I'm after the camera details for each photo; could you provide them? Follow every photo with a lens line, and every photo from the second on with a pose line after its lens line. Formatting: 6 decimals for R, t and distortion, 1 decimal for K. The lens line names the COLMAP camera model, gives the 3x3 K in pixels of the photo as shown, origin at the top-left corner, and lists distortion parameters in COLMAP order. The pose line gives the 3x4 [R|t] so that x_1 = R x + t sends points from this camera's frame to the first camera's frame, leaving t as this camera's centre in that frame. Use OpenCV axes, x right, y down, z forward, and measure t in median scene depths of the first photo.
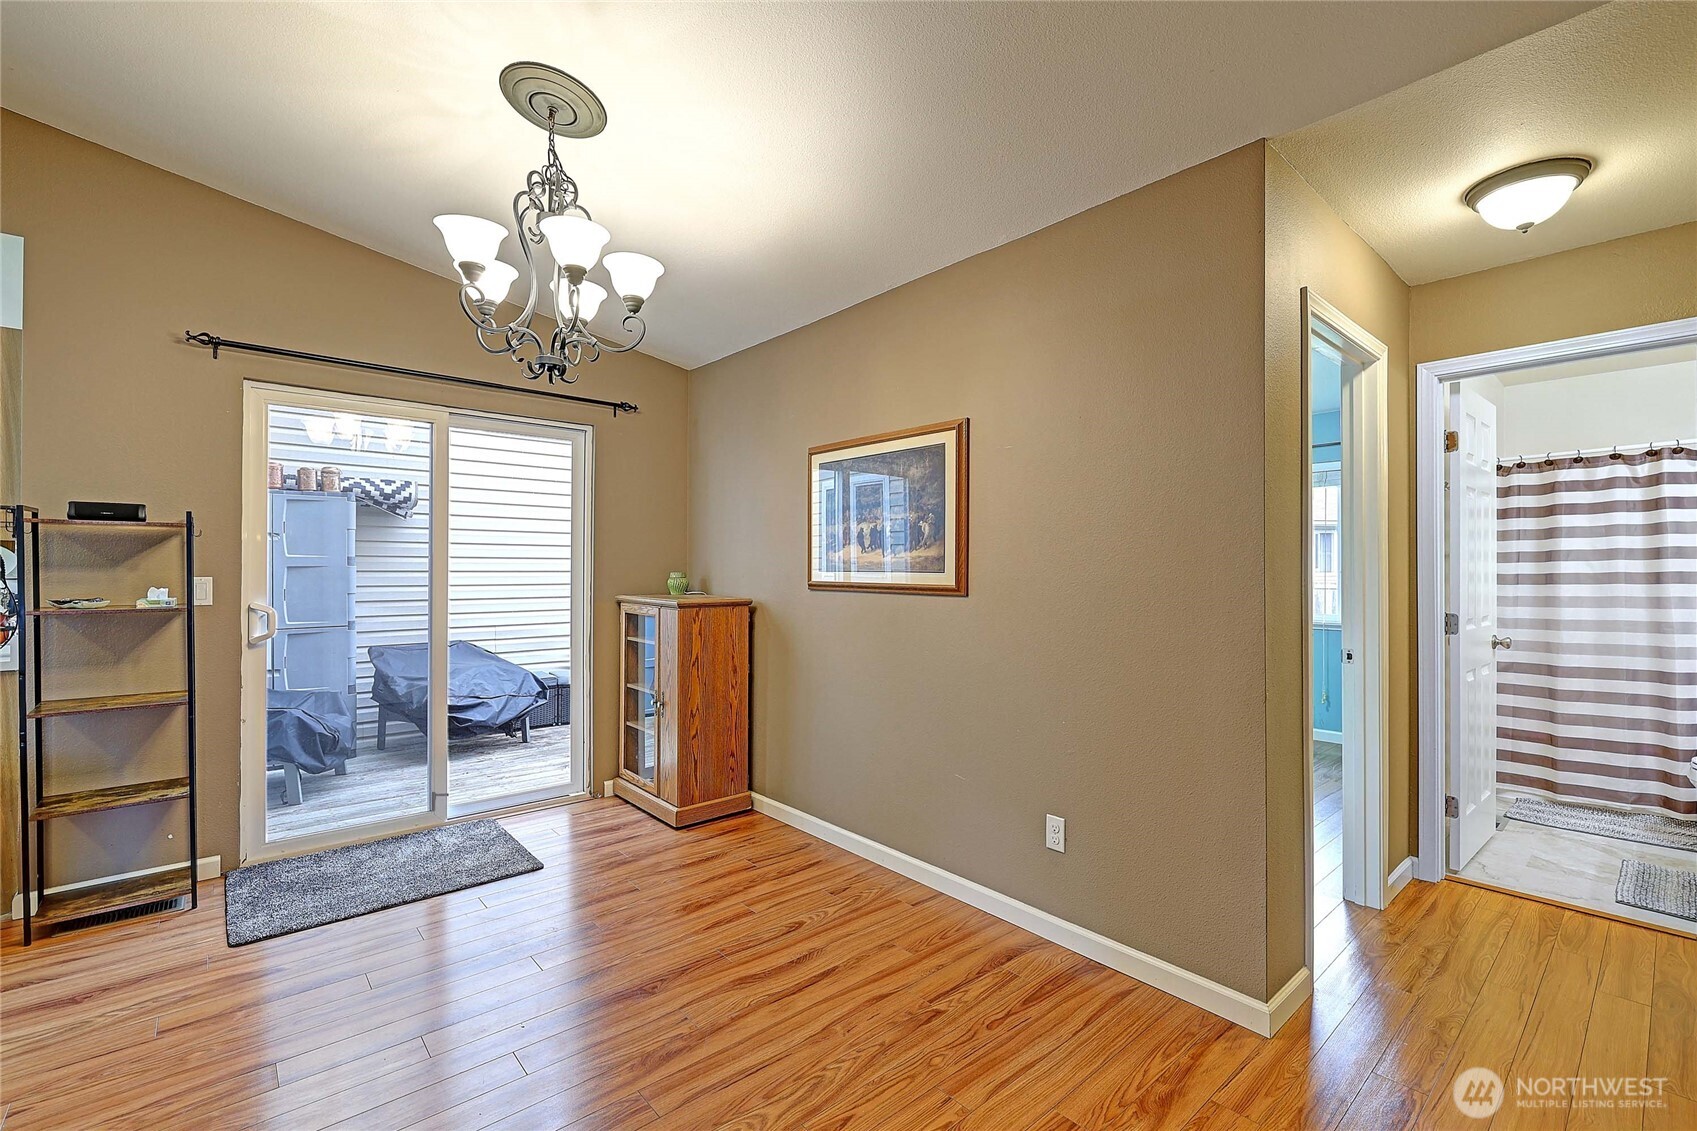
lens RADIAL K [[739.3, 0, 856.4], [0, 739.3, 565.7], [0, 0, 1]] dist [-0.000808, -0.000055]
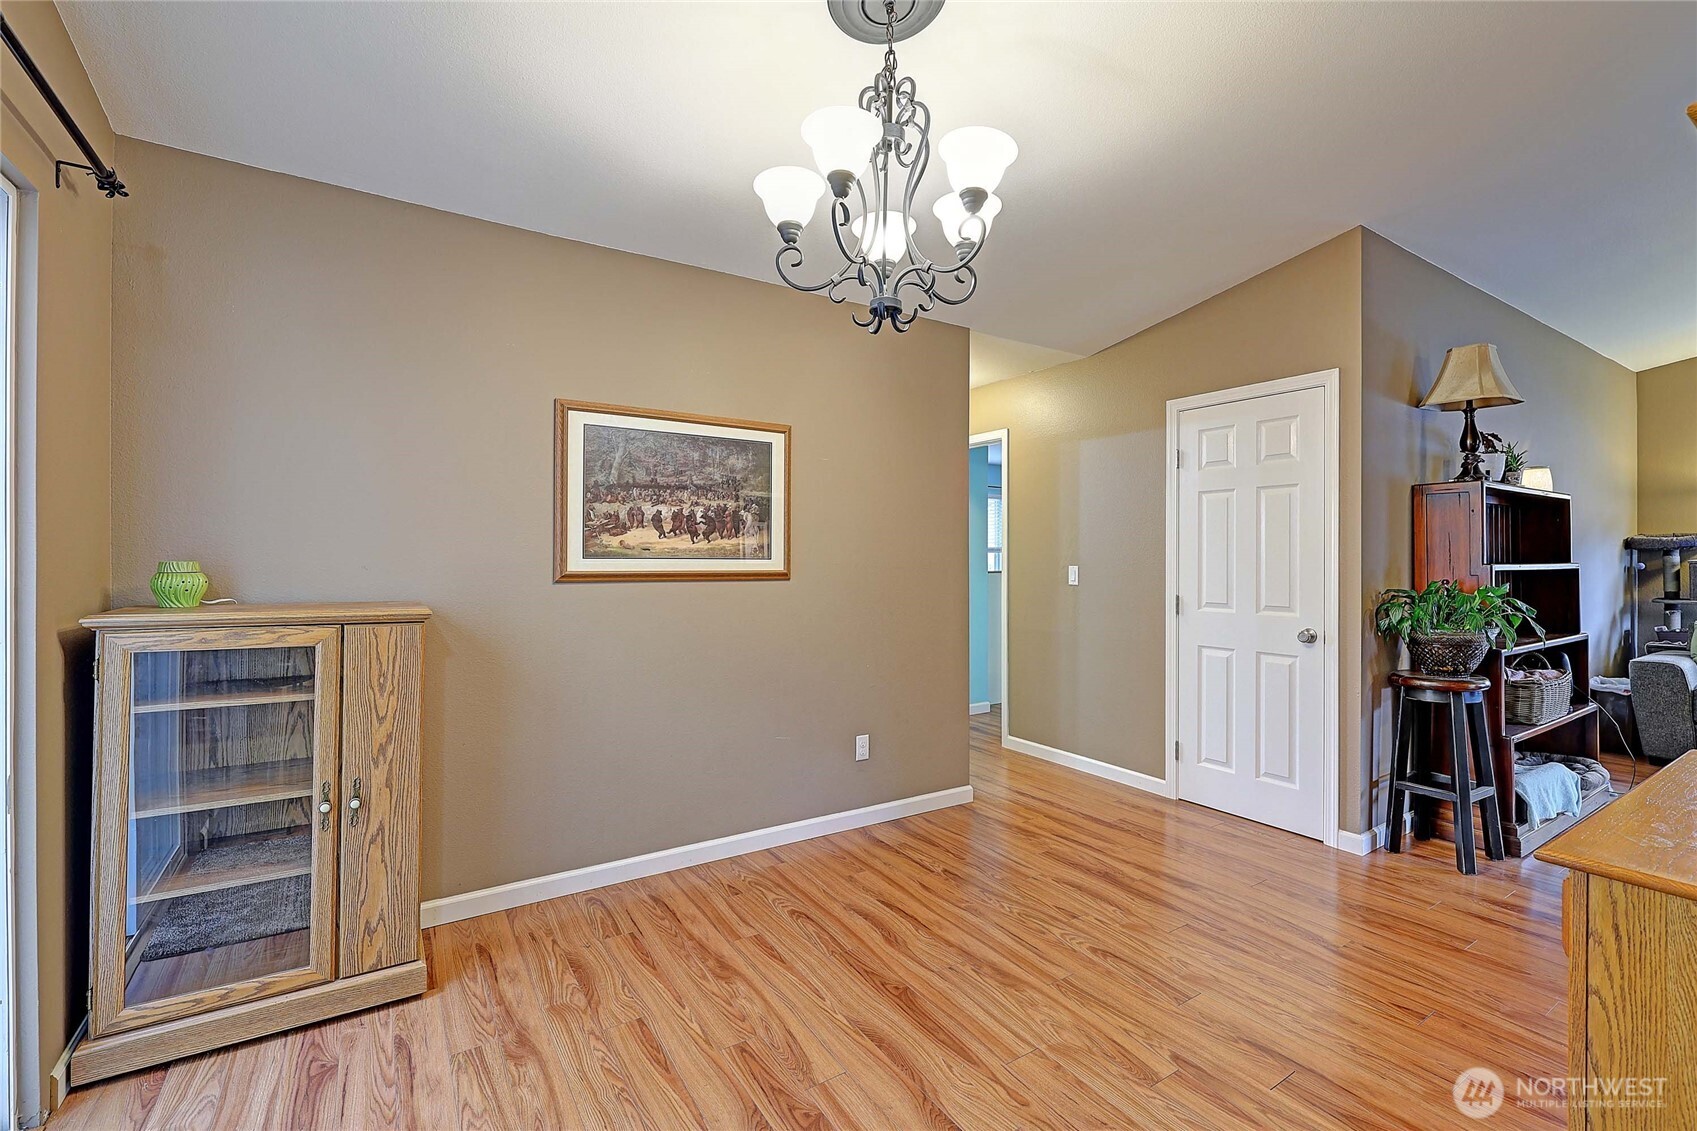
lens RADIAL K [[739.3, 0, 856.4], [0, 739.3, 565.7], [0, 0, 1]] dist [-0.000808, -0.000055]
pose [[0.143657, -0.006406, 0.989607, -0.939195], [-0.003186, 0.999971, 0.006936, 0.010486], [-0.989622, -0.004150, 0.143632, 0.698460]]
